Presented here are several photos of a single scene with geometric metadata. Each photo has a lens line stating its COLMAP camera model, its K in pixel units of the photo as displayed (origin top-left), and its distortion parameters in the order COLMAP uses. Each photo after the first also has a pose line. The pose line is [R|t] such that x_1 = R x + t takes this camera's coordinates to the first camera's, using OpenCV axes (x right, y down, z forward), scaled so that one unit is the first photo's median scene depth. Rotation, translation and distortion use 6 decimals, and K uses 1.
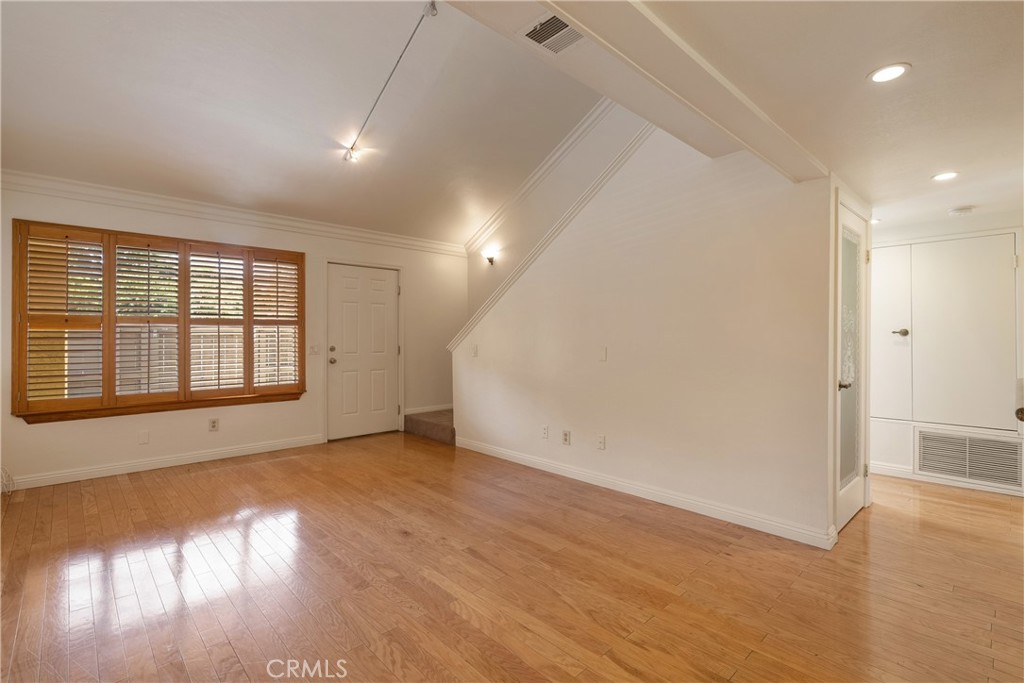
lens RADIAL K [[471.4, 0, 515.0], [0, 471.4, 336.0], [0, 0, 1]] dist [-0.003105, 0.000095]
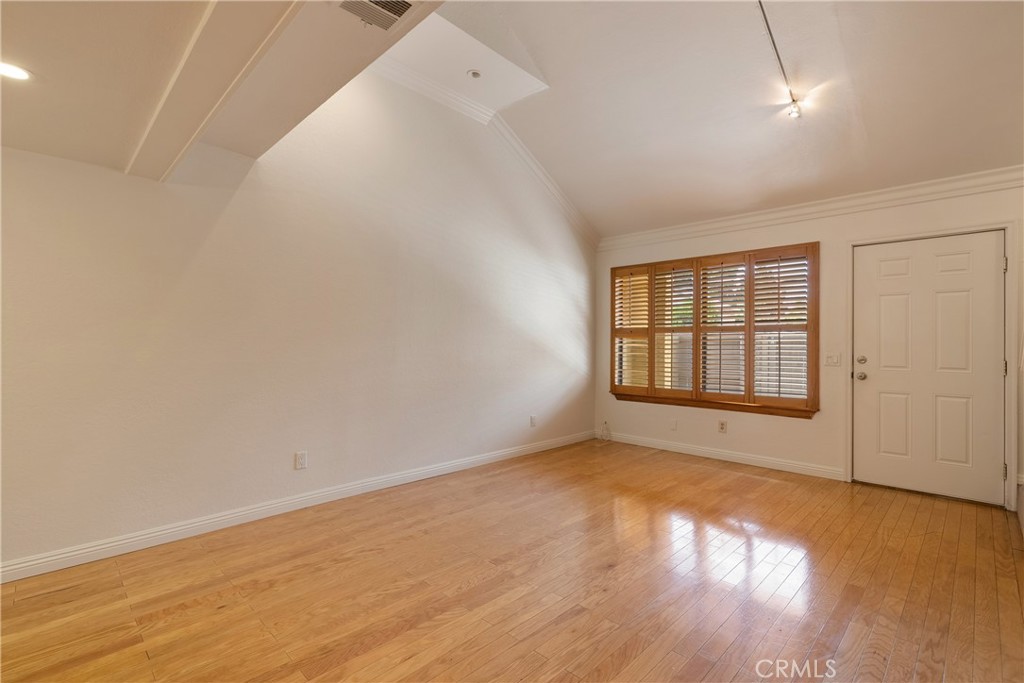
lens RADIAL K [[471.4, 0, 510.5], [0, 471.4, 340.0], [0, 0, 1]] dist [-0.003105, 0.000095]
pose [[0.024918, -0.006374, -0.999669, 0.434328], [-0.003216, 0.999974, -0.006456, 0.002737], [0.999684, 0.003376, 0.024897, 0.536483]]
